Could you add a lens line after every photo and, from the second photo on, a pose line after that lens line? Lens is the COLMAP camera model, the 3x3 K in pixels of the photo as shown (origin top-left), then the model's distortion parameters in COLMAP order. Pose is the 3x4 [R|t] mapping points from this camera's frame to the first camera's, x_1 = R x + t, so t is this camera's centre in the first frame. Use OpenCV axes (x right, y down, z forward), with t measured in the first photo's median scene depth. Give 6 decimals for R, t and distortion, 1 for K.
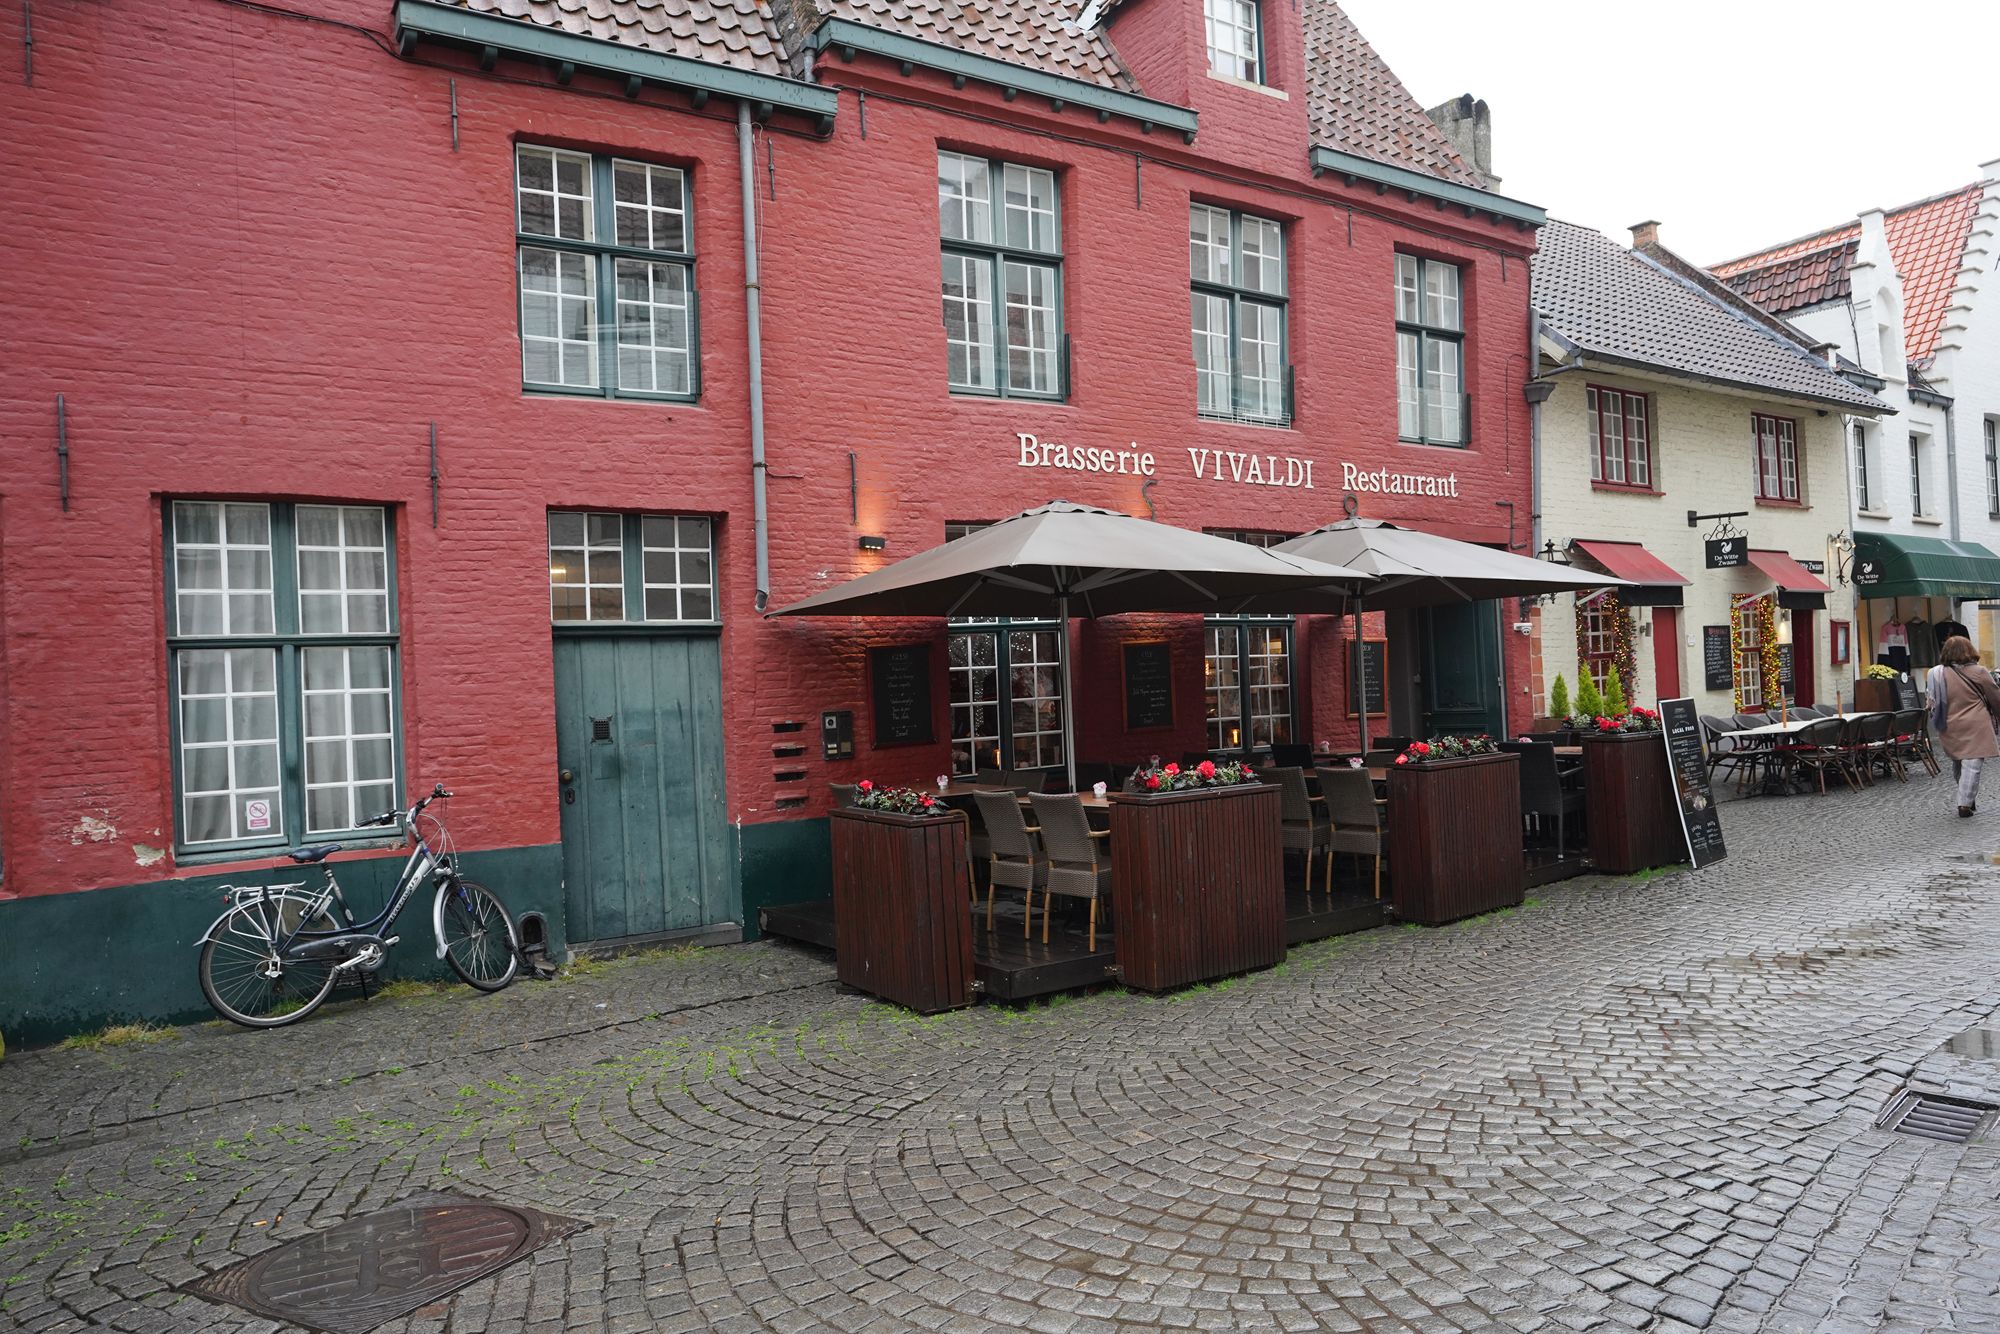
lens RADIAL K [[1335.7, 0, 990.1], [0, 1335.7, 673.2], [0, 0, 1]] dist [-0.026983, 0.024854]
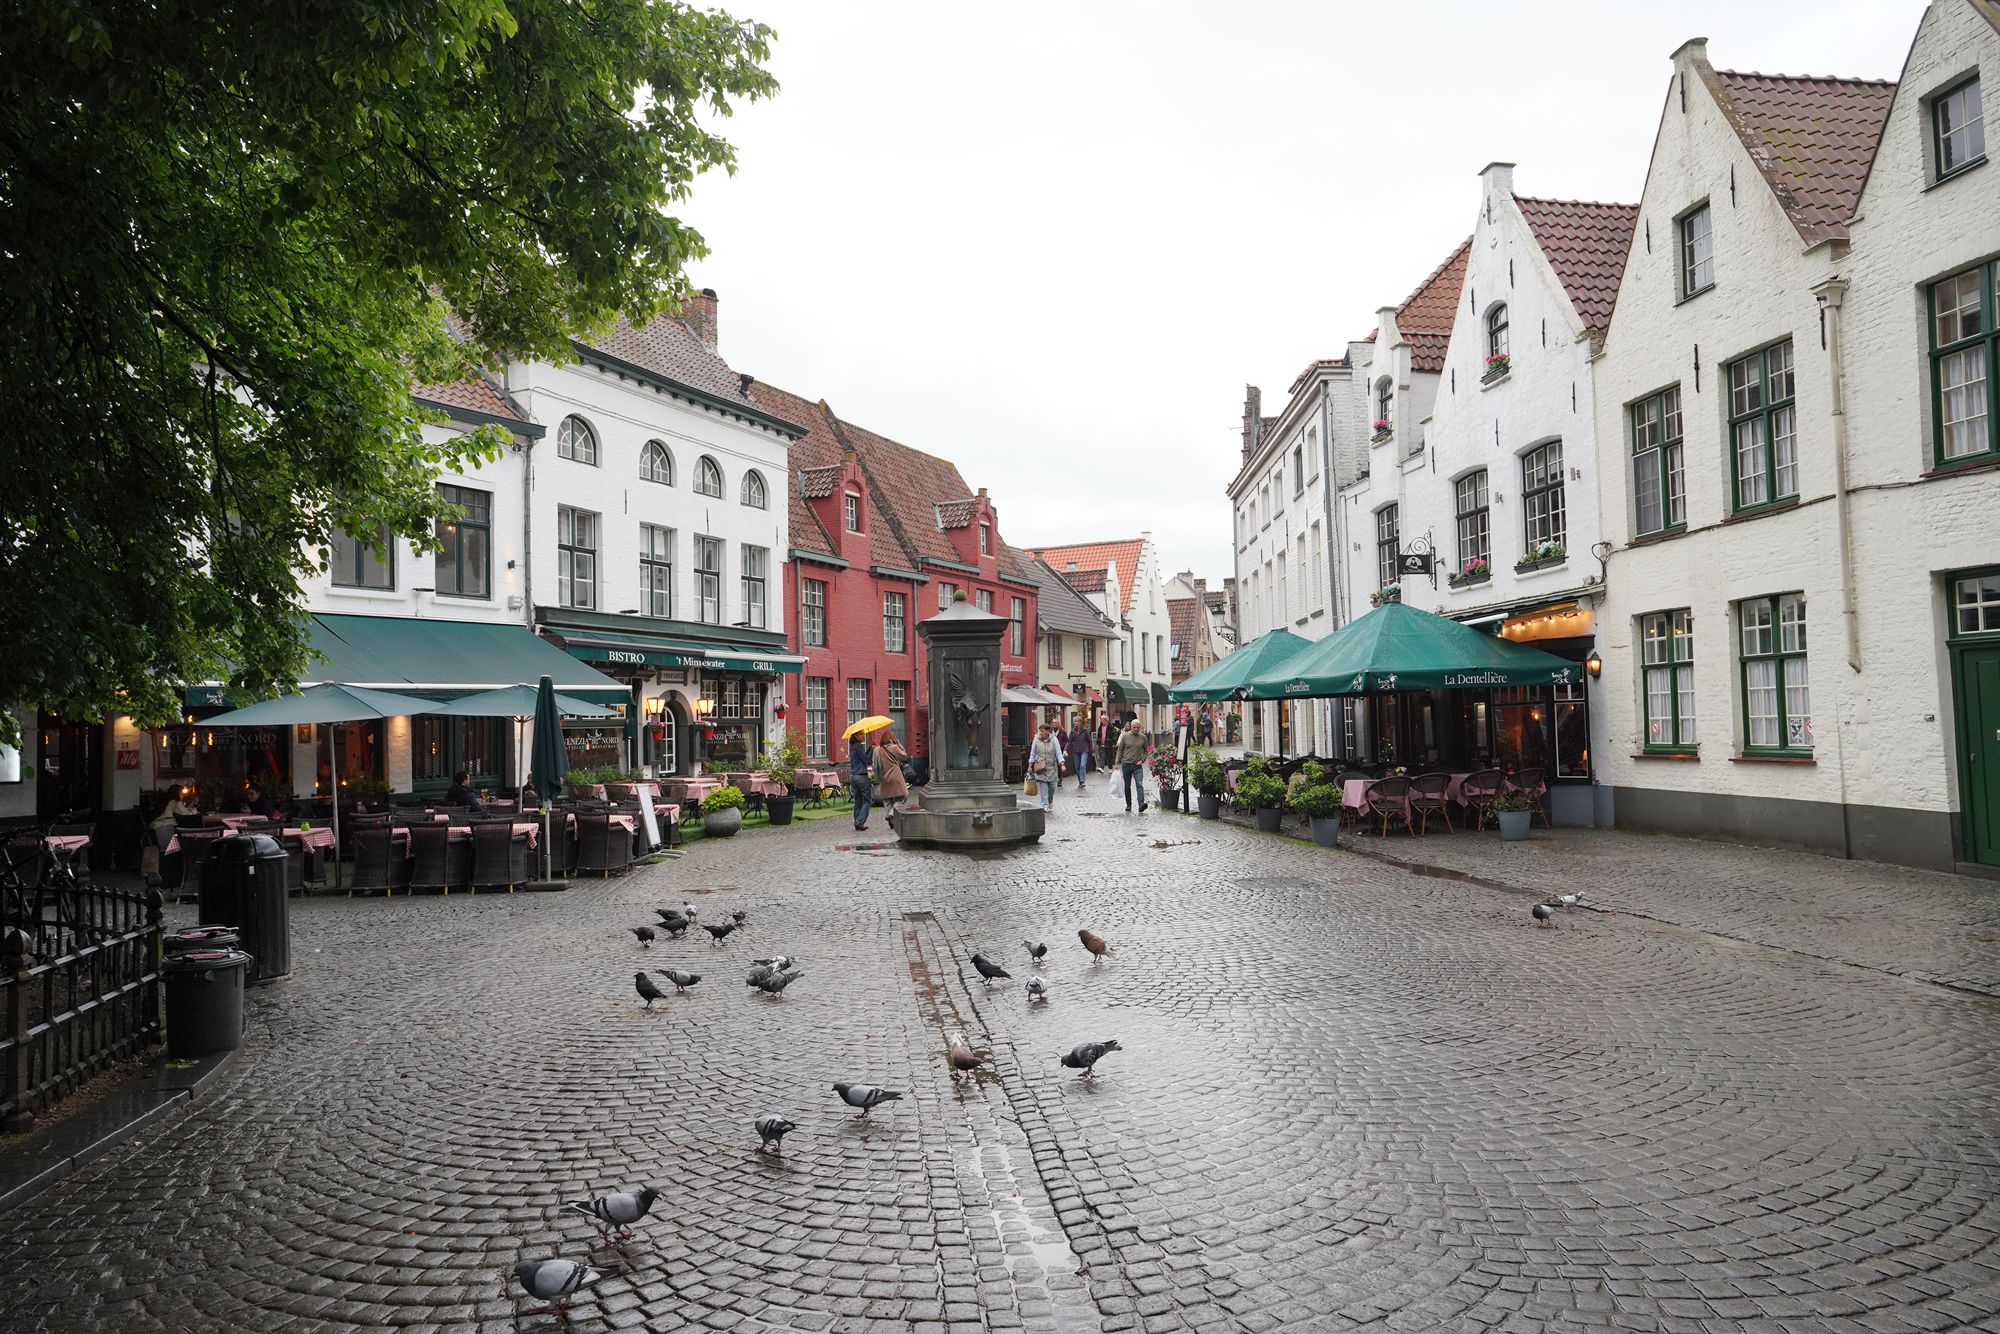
lens RADIAL K [[1335.7, 0, 990.1], [0, 1335.7, 673.2], [0, 0, 1]] dist [-0.026983, 0.024854]
pose [[0.848836, 0.042932, 0.526910, -1.143726], [-0.019434, 0.998557, -0.050053, 0.028857], [-0.528299, 0.032247, 0.848446, -1.380762]]
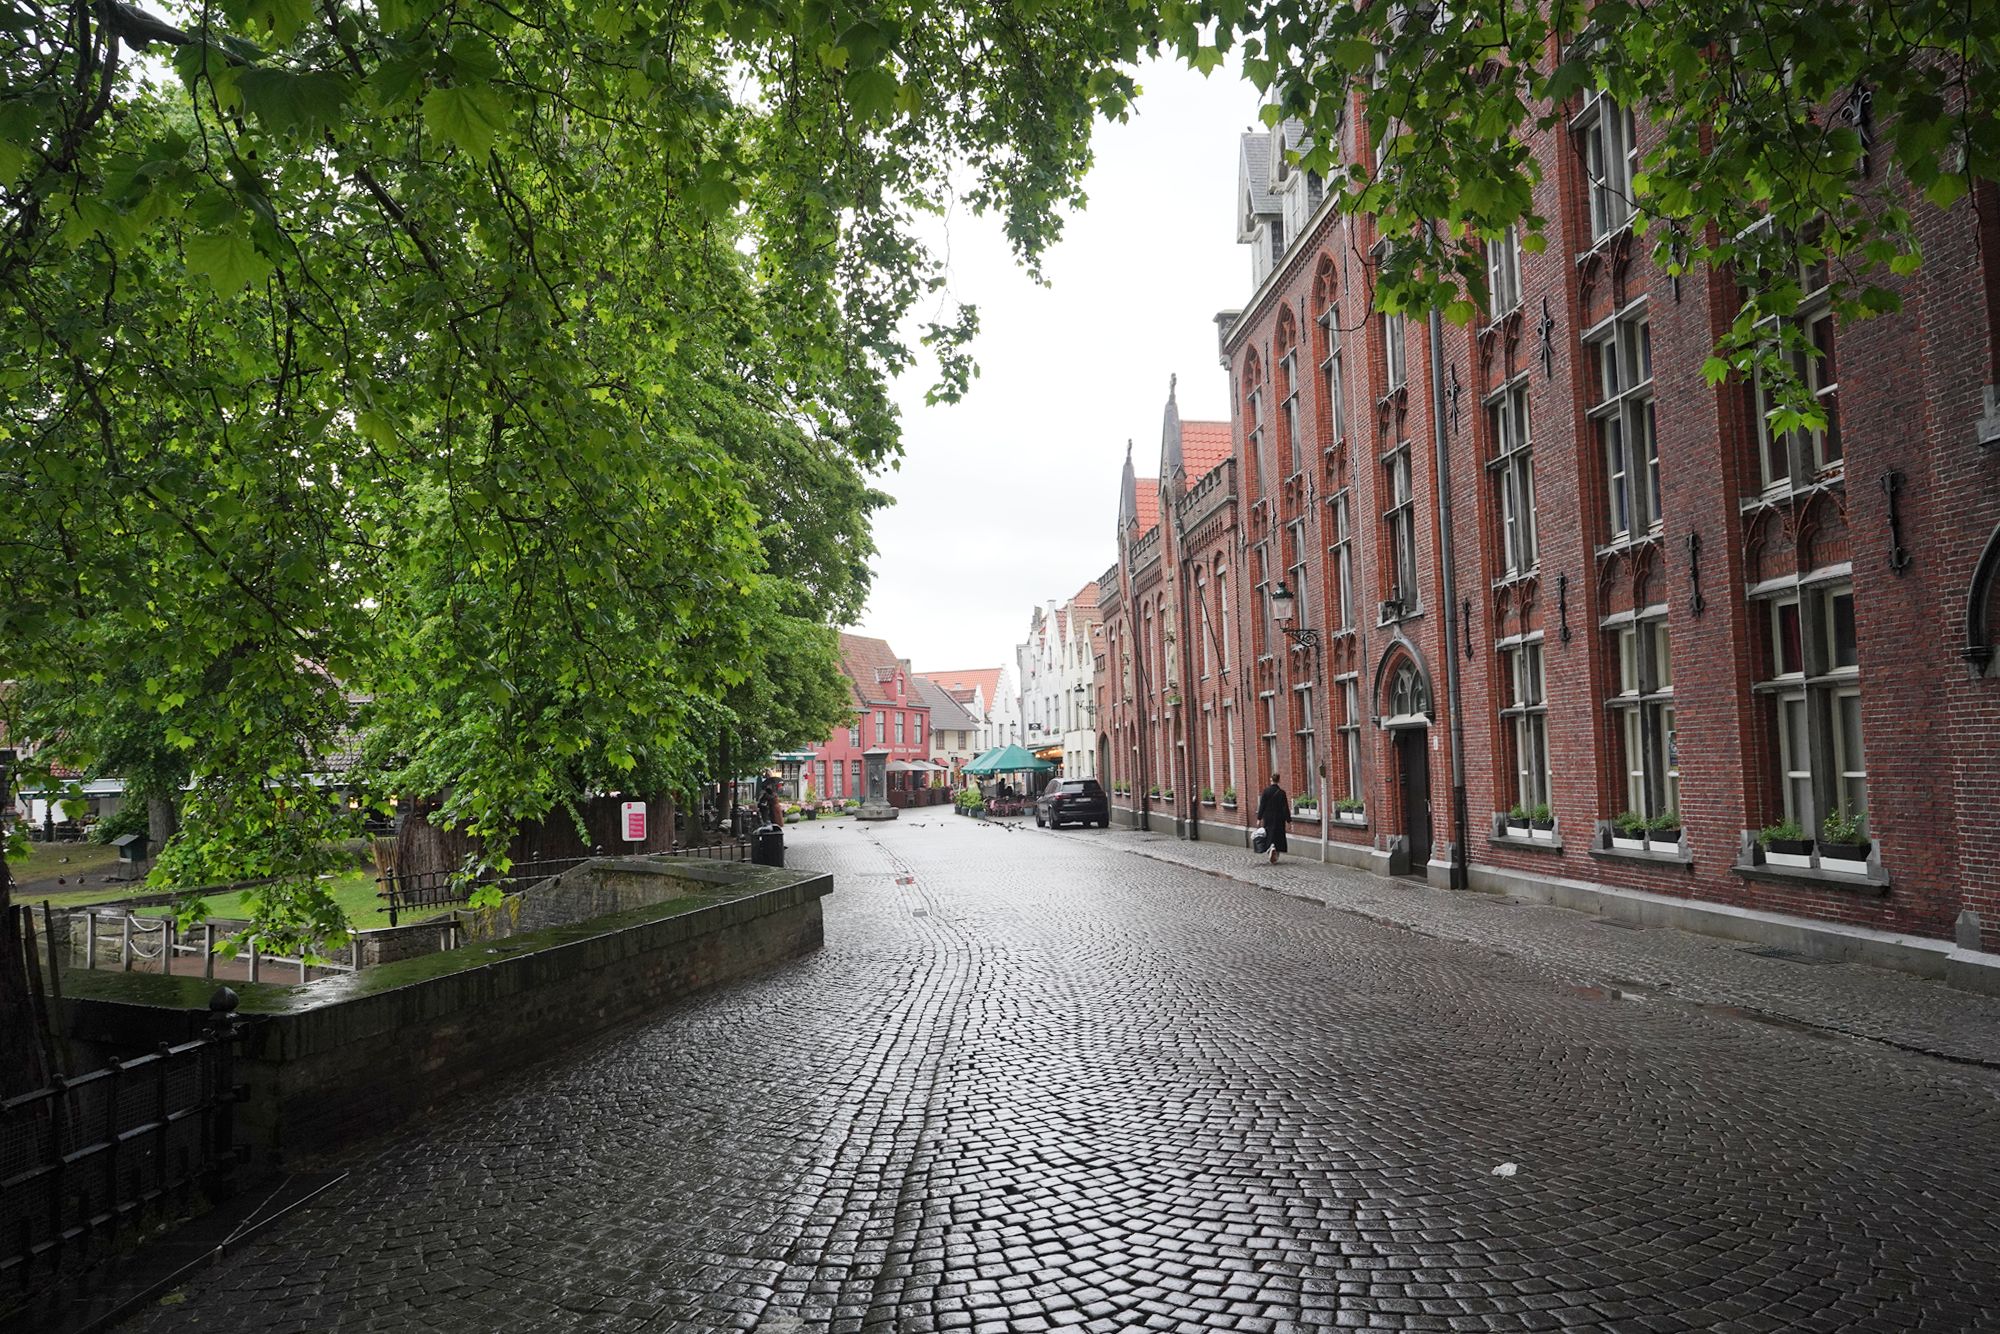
lens RADIAL K [[1335.7, 0, 990.1], [0, 1335.7, 673.2], [0, 0, 1]] dist [-0.026983, 0.024854]
pose [[0.835090, 0.052906, 0.547563, -2.294229], [-0.007940, 0.996420, -0.084165, 0.020871], [-0.550055, 0.065938, 0.832521, -3.594992]]
